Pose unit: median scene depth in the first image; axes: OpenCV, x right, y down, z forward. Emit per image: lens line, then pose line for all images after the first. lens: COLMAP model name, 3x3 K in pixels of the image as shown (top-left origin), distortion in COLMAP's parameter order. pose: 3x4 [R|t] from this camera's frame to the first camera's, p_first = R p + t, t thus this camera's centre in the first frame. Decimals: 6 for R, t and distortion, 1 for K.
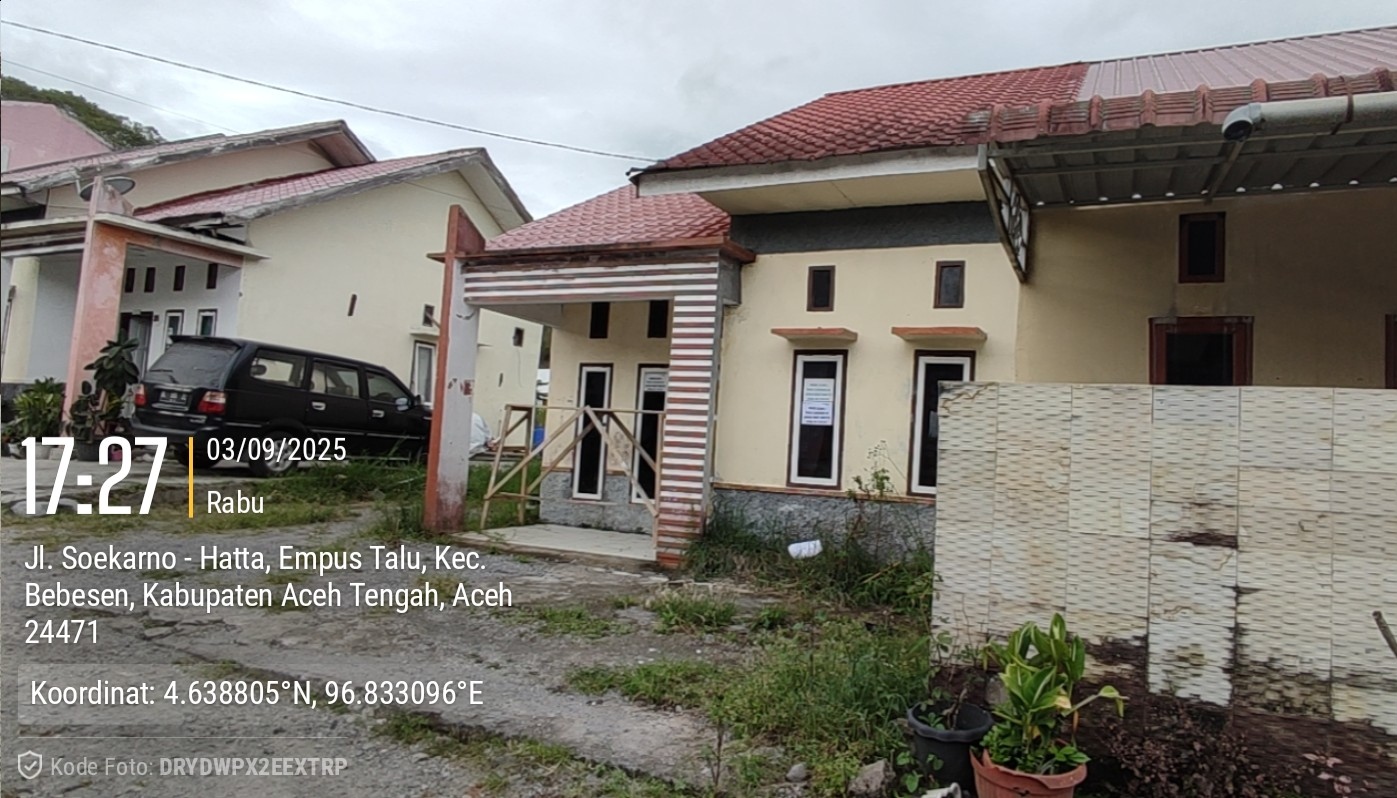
lens RADIAL K [[813.0, 0, 793.7], [0, 813.0, 407.3], [0, 0, 1]] dist [0.000859, -0.001952]
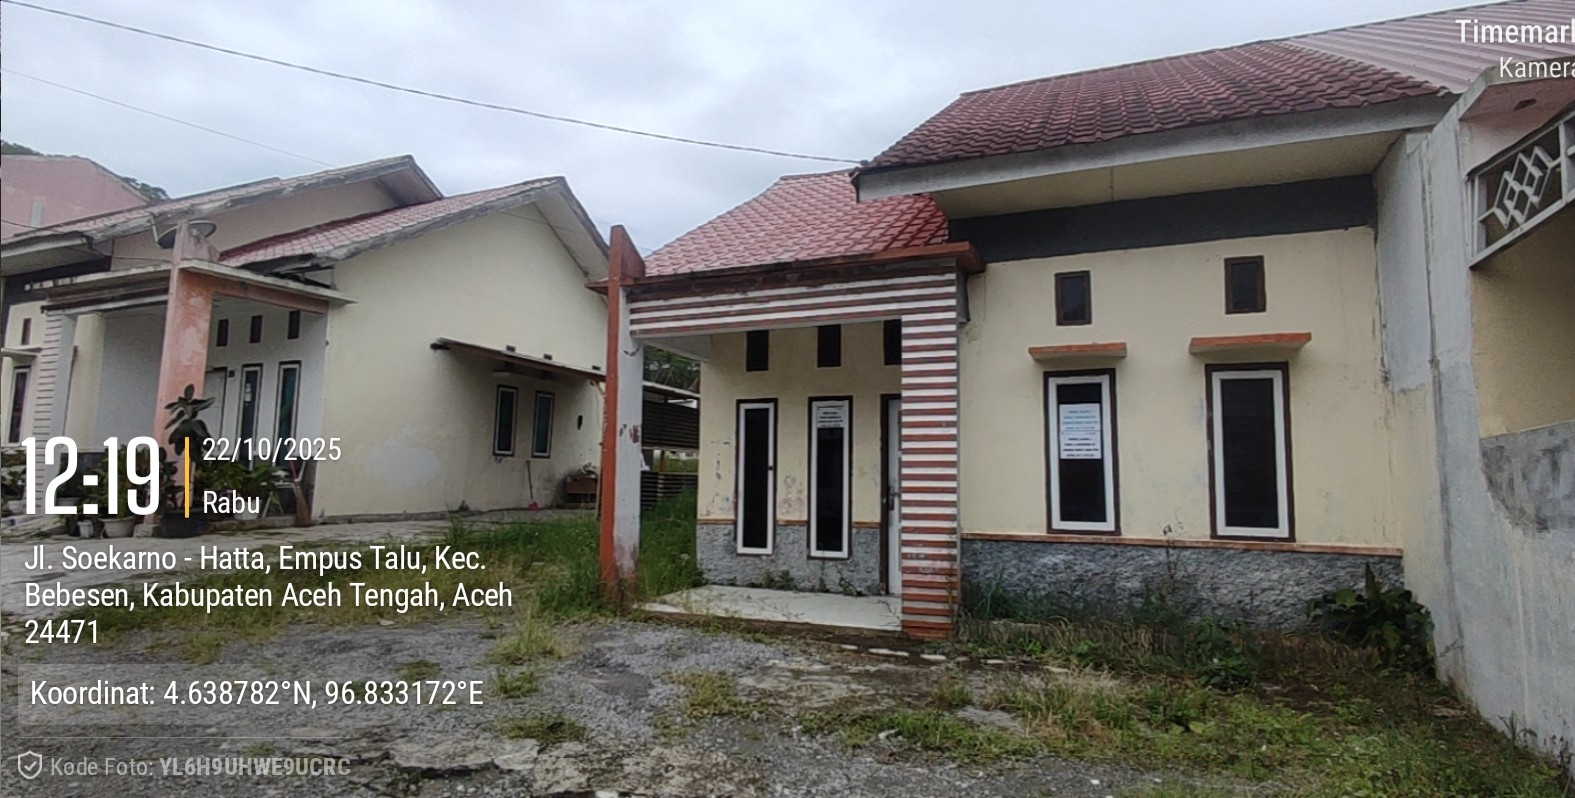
lens RADIAL K [[813.2, 0, 793.6], [0, 813.2, 405.6], [0, 0, 1]] dist [-0.004115, -0.000454]
pose [[0.998858, -0.047729, -0.002225, -0.239392], [0.047616, 0.998196, -0.036566, -0.015339], [0.003966, 0.036418, 0.999329, 0.138794]]
